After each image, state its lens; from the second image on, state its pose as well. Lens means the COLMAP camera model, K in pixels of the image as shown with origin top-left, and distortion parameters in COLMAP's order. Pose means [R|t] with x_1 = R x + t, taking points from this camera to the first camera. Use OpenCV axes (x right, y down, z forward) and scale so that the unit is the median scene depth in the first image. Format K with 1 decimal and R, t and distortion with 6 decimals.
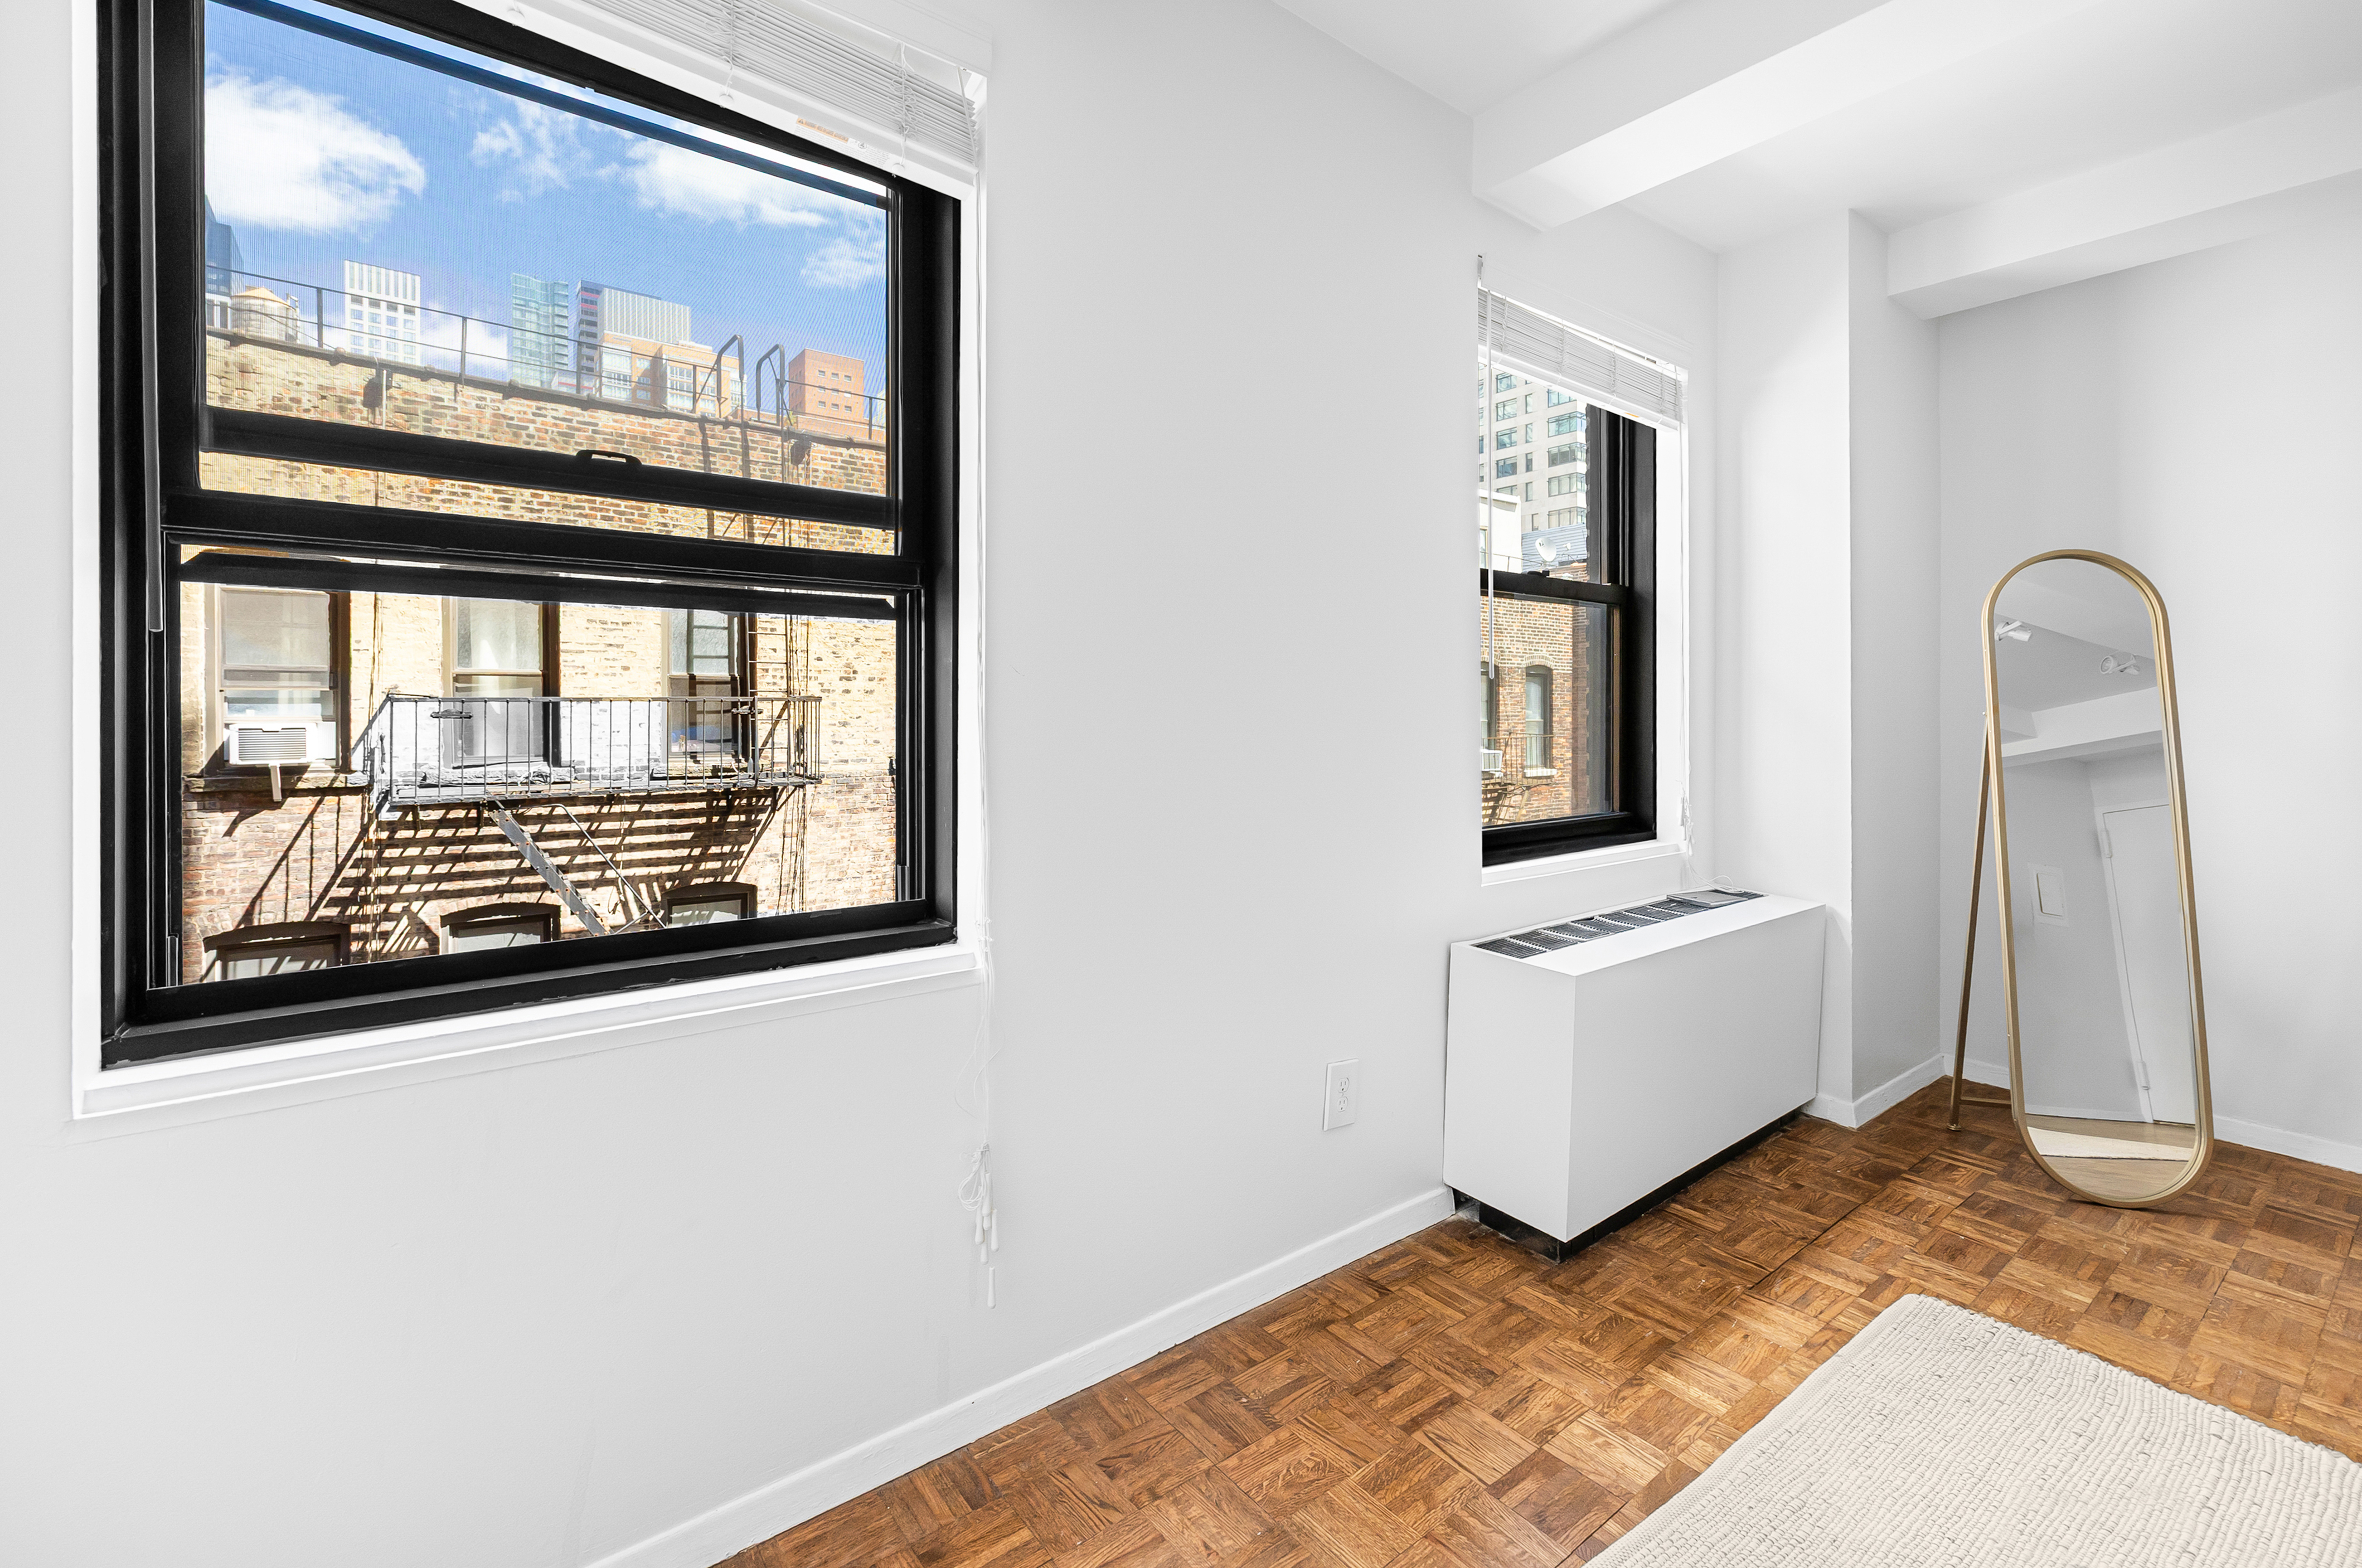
lens RADIAL K [[1036.4, 0, 1166.9], [0, 1036.4, 713.7], [0, 0, 1]] dist [-0.002068, -0.000246]
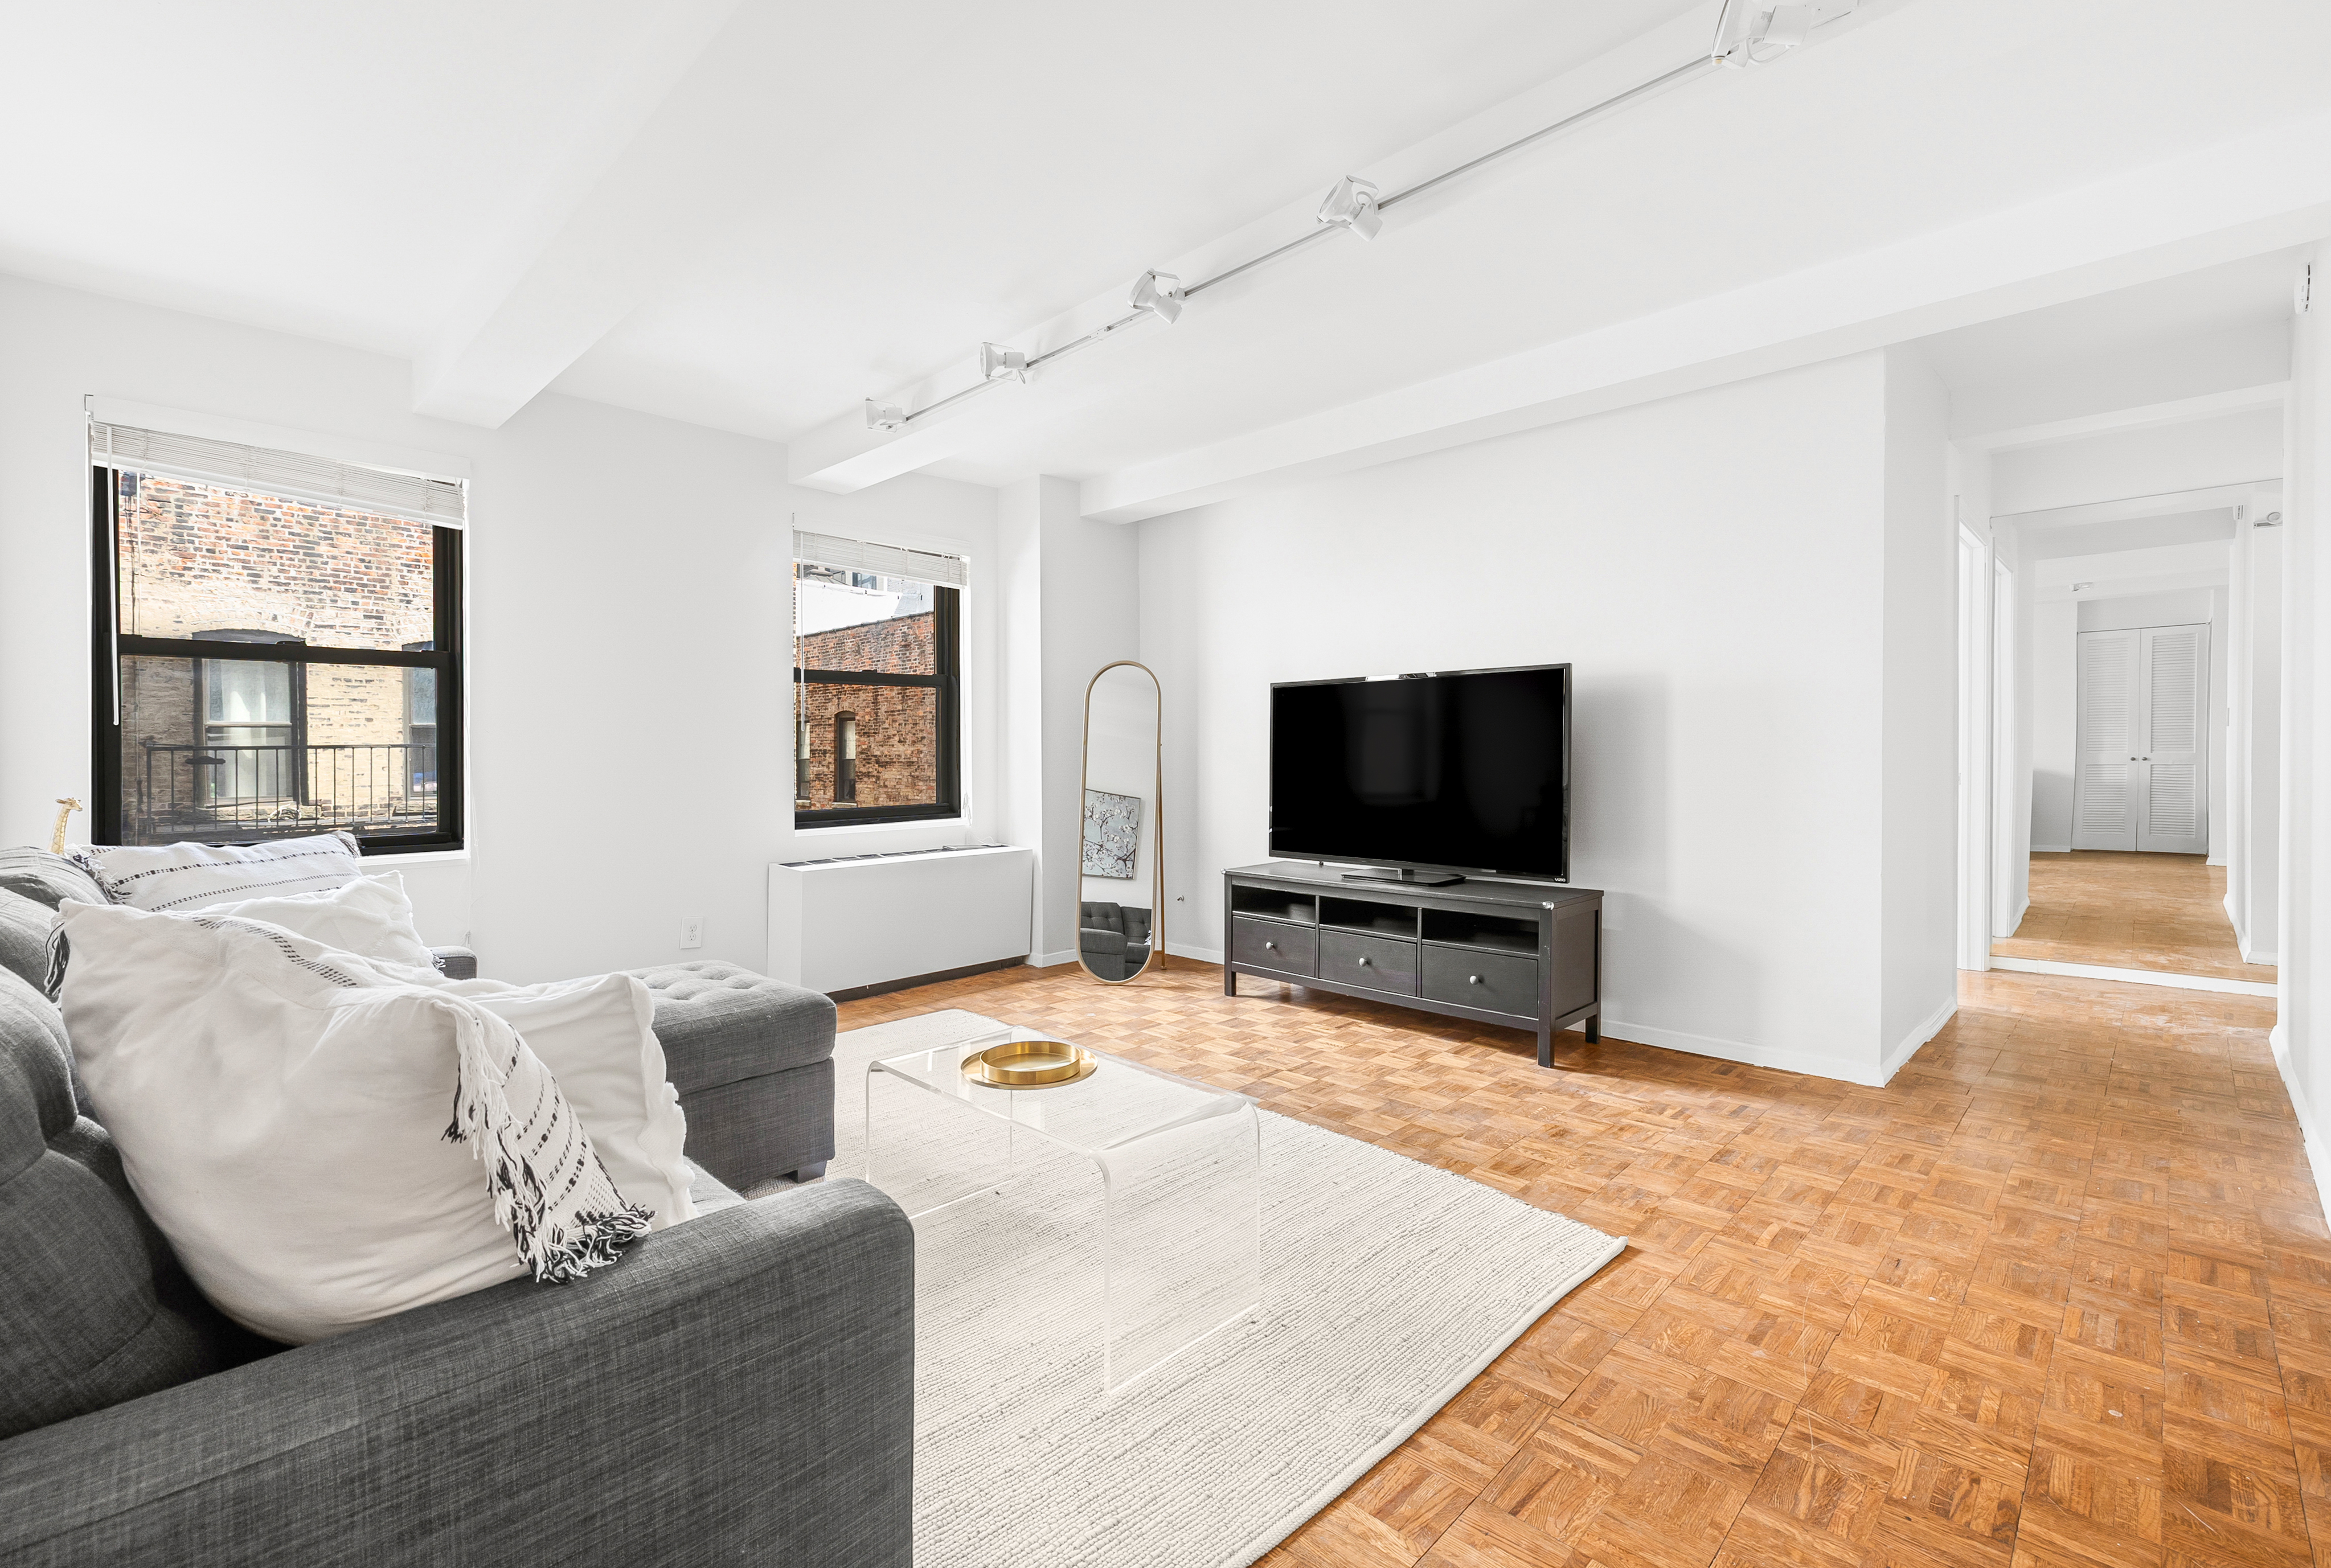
lens RADIAL K [[1049.3, 0, 1116.3], [0, 1049.3, 749.4], [0, 0, 1]] dist [0.002378, 0.000417]
pose [[0.993343, -0.010996, 0.114664, 0.174755], [0.011507, 0.999927, -0.003800, 0.003582], [-0.114614, 0.005094, 0.993397, -0.266102]]
